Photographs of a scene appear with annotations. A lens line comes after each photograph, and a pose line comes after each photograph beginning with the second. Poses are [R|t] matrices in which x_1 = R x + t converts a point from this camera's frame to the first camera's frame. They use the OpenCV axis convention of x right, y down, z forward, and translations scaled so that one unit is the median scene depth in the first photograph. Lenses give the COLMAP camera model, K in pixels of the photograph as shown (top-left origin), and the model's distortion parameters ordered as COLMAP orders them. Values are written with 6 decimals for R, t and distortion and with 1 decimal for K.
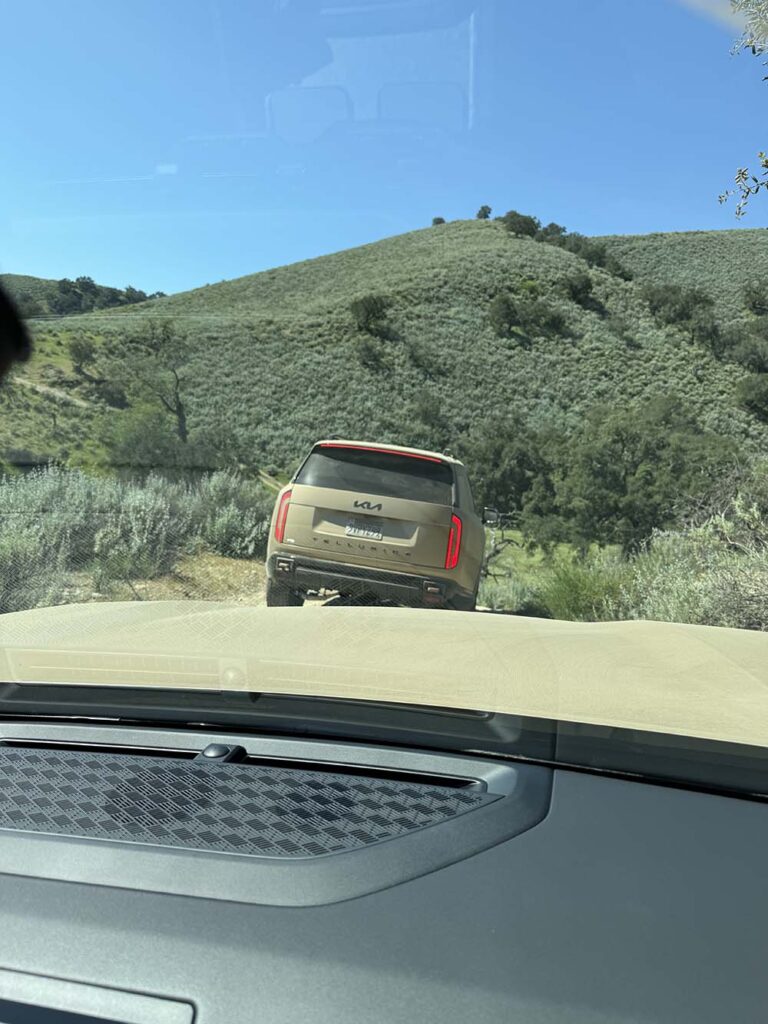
lens RADIAL K [[719.9, 0, 384.0], [0, 719.9, 512.0], [0, 0, 1]] dist [-0.027073, 0.001201]
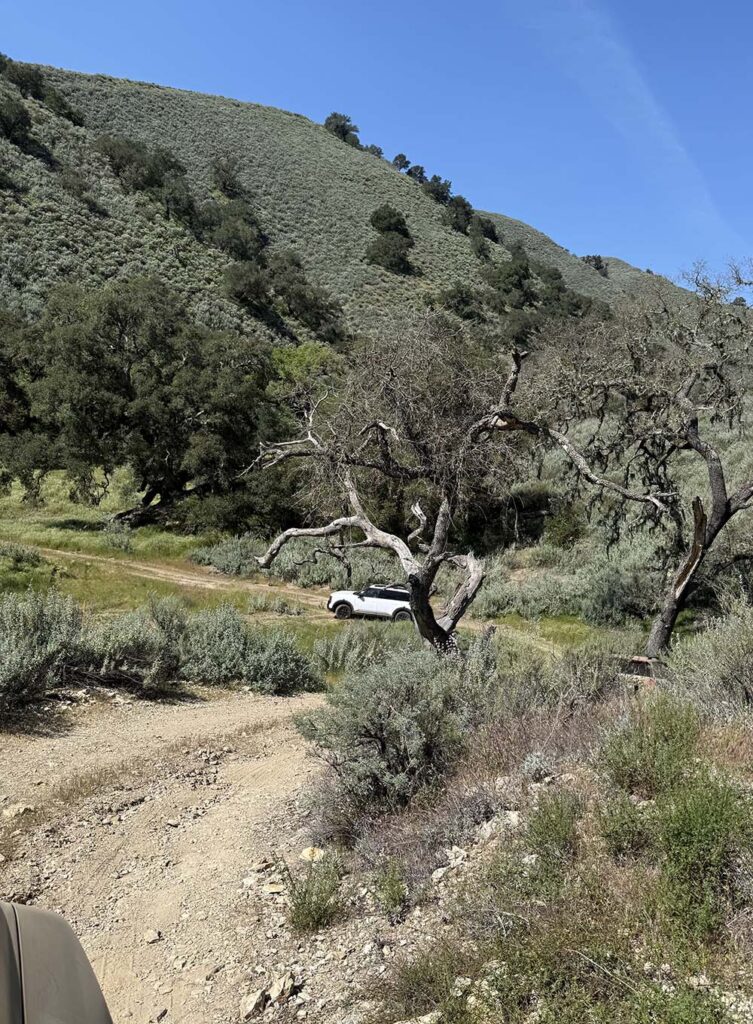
lens RADIAL K [[713.2, 0, 376.5], [0, 713.2, 575.7], [0, 0, 1]] dist [-0.008206, -0.002212]
pose [[0.763709, -0.174260, 0.621596, 0.024687], [0.043307, 0.974539, 0.219997, 0.001886], [-0.644106, -0.141094, 0.751811, 0.158306]]
